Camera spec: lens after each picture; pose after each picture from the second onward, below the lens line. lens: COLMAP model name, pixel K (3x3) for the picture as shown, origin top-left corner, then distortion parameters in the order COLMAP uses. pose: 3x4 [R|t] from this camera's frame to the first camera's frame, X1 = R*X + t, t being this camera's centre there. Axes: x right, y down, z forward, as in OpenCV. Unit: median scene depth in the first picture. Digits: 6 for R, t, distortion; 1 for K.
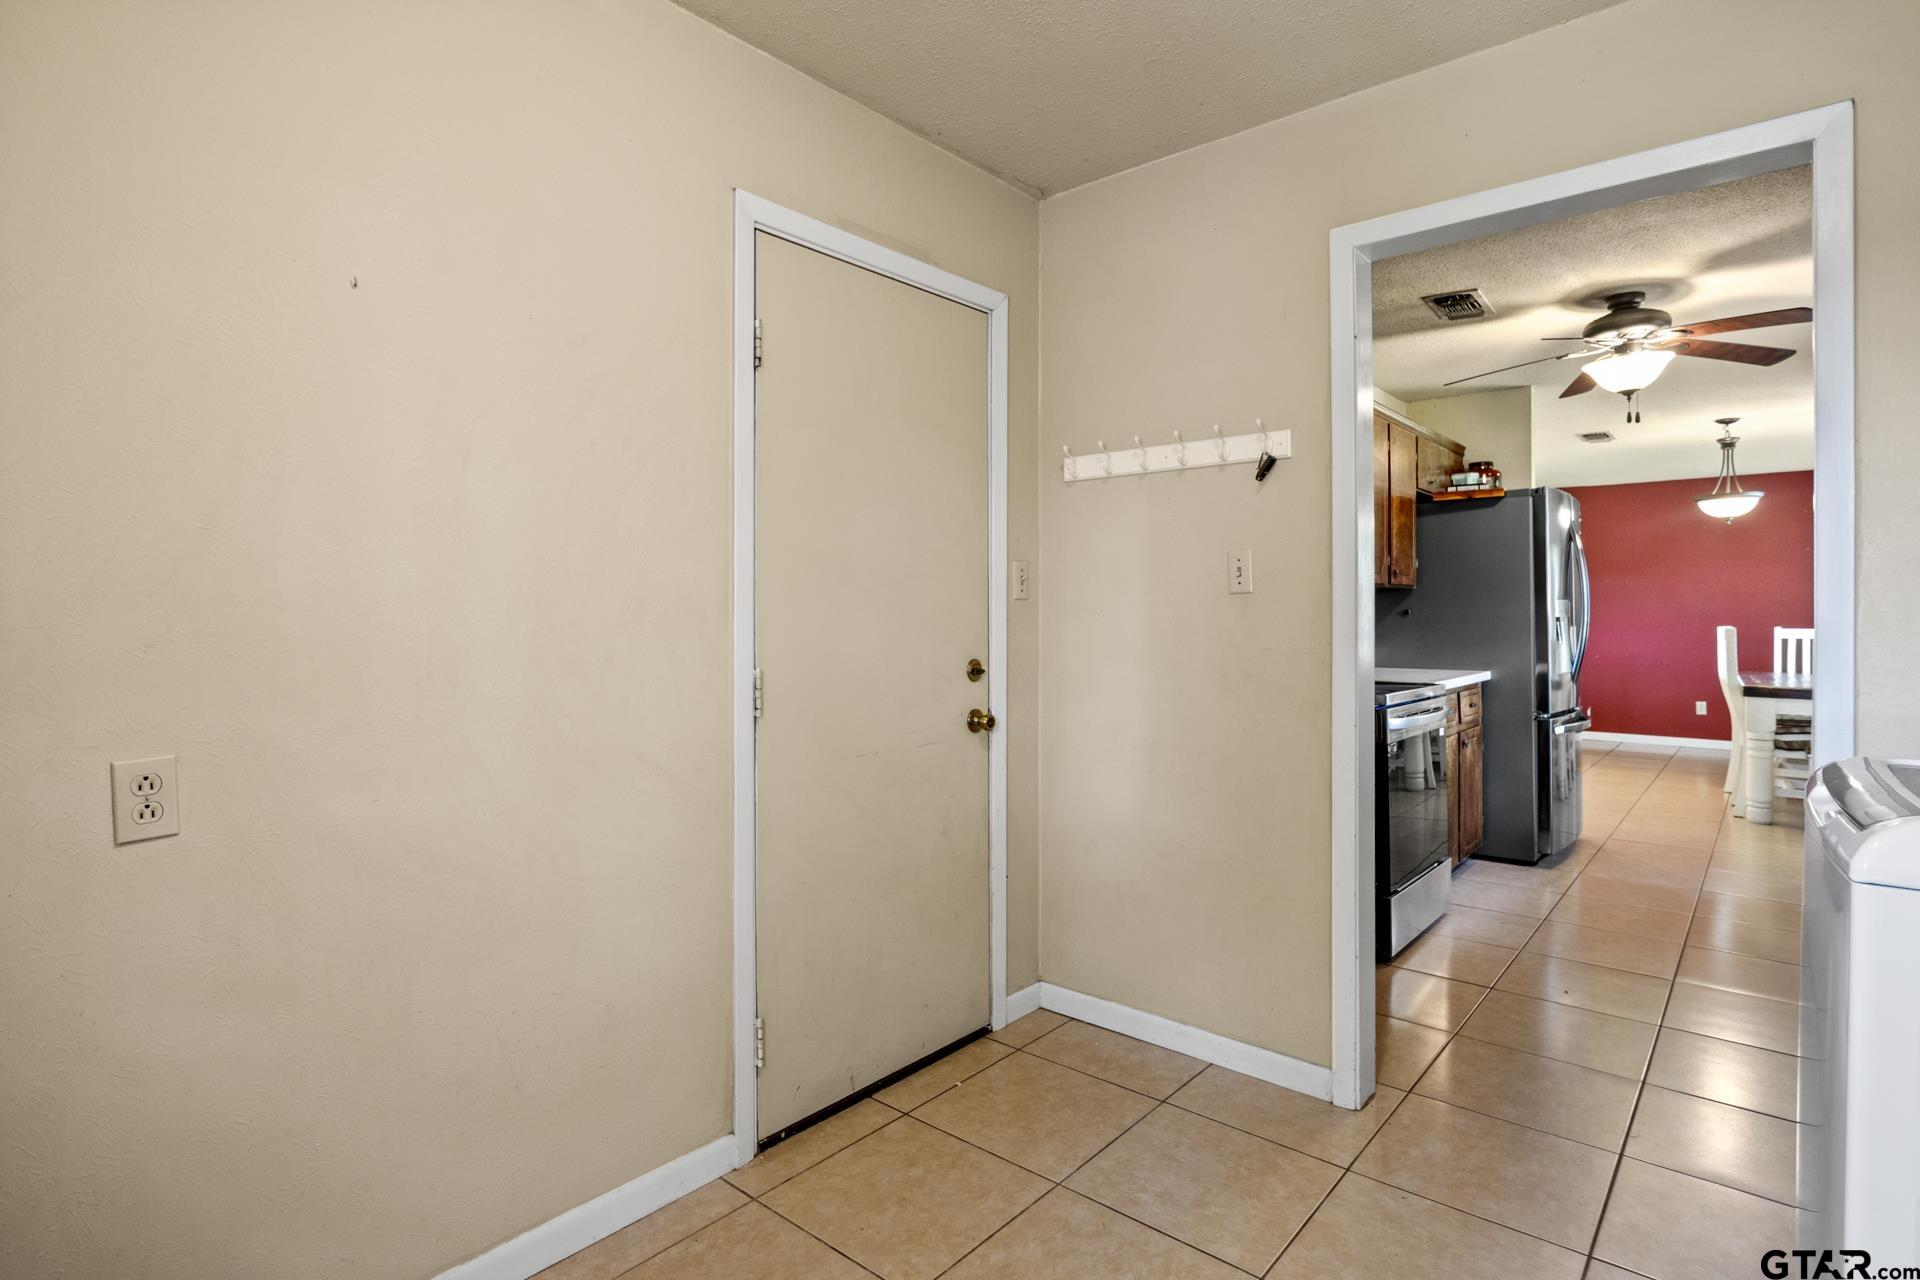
lens RADIAL K [[962.9, 0, 964.1], [0, 962.9, 624.0], [0, 0, 1]] dist [-0.009633, 0.000270]
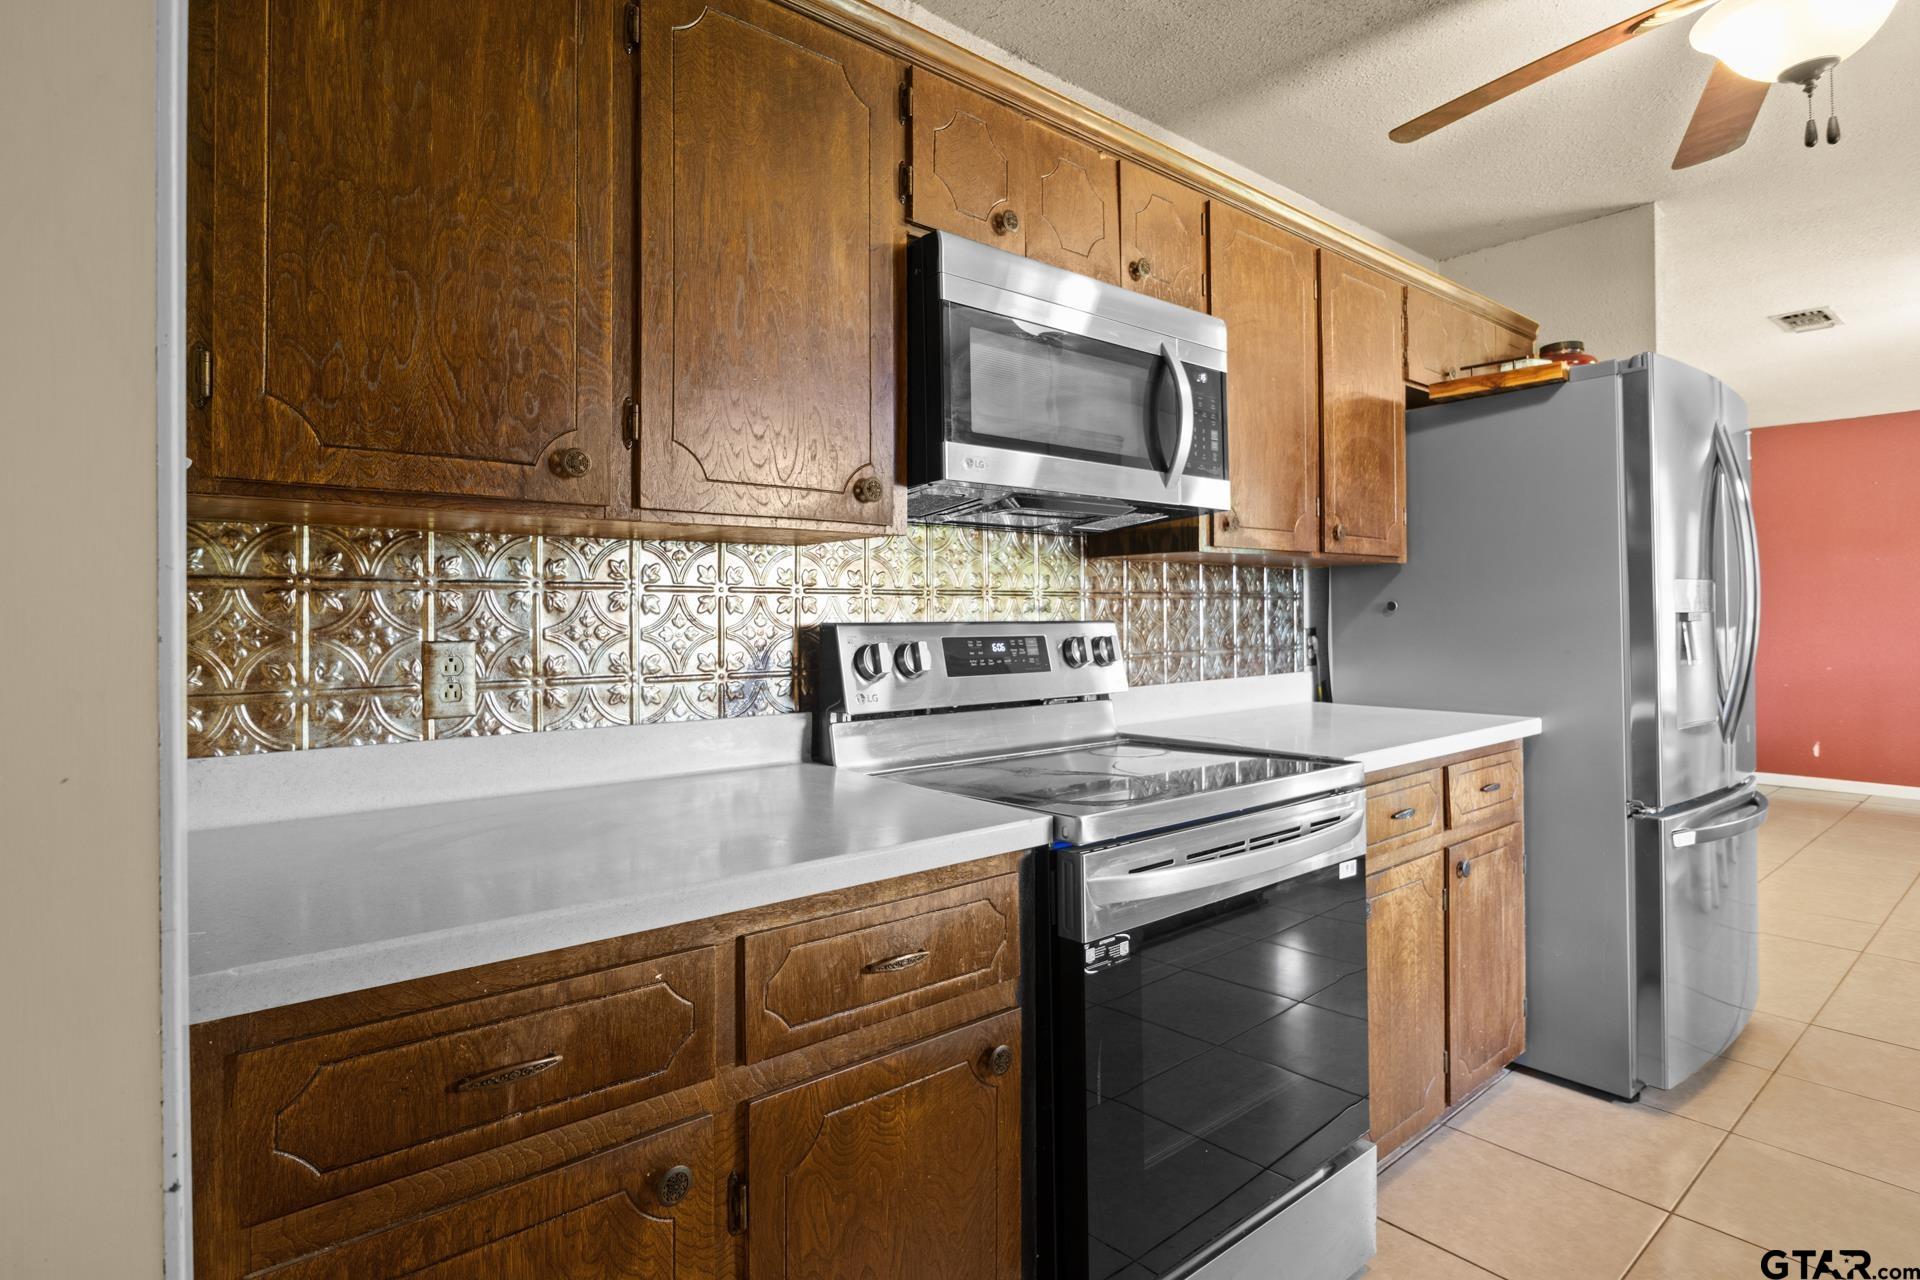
lens RADIAL K [[962.9, 0, 965.4], [0, 962.9, 624.3], [0, 0, 1]] dist [-0.009633, 0.000270]
pose [[0.985390, -0.008283, -0.170111, 0.337022], [0.008297, 0.999965, -0.000624, -0.003739], [0.170110, -0.000796, 0.985425, 0.443920]]
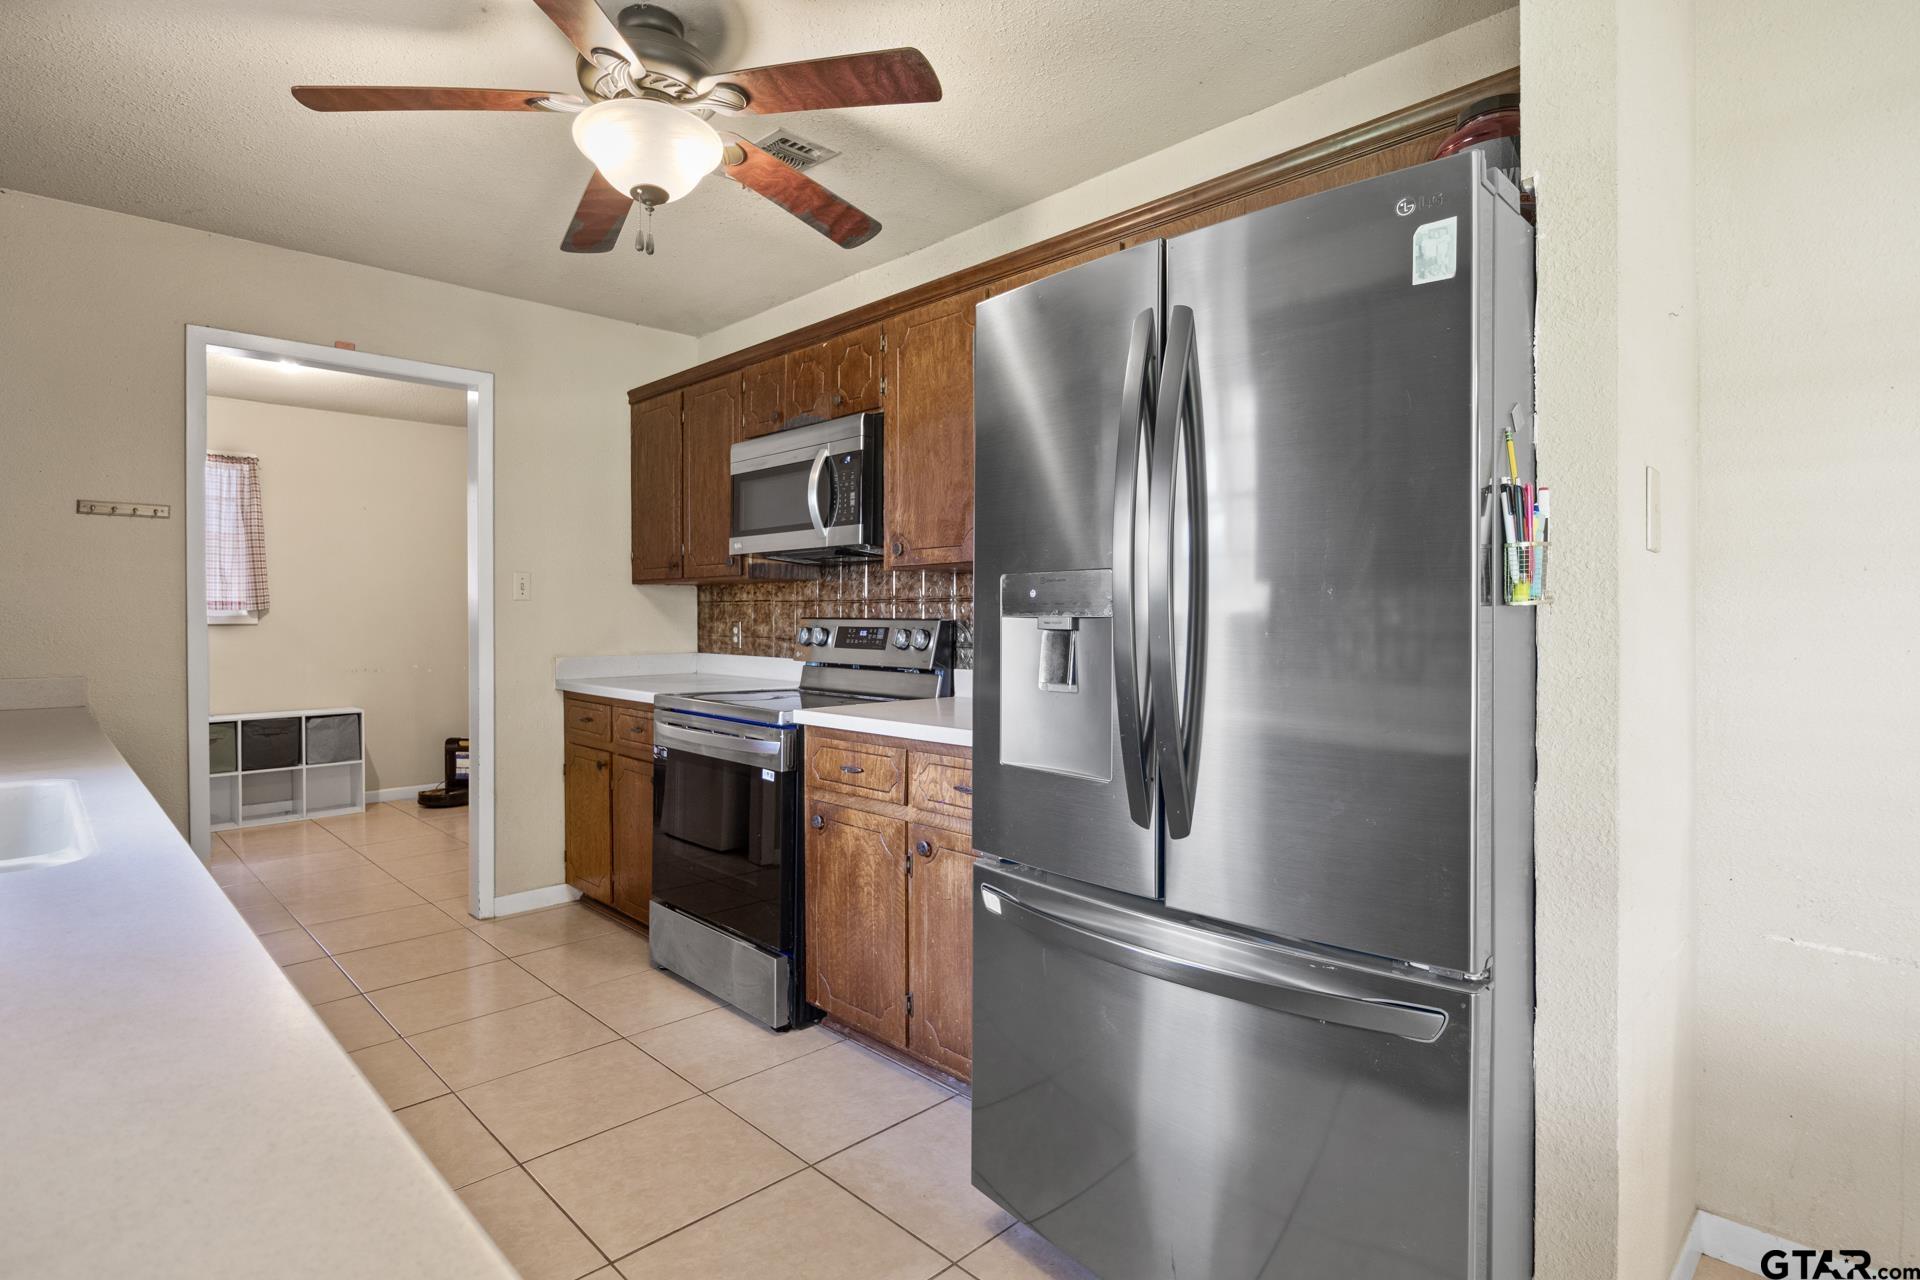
lens RADIAL K [[962.9, 0, 965.8], [0, 962.9, 629.9], [0, 0, 1]] dist [-0.009633, 0.000270]
pose [[-0.083972, 0.016479, -0.996332, 1.144428], [-0.003533, 0.999852, 0.016835, -0.009700], [0.996462, 0.004934, -0.083901, 1.130210]]
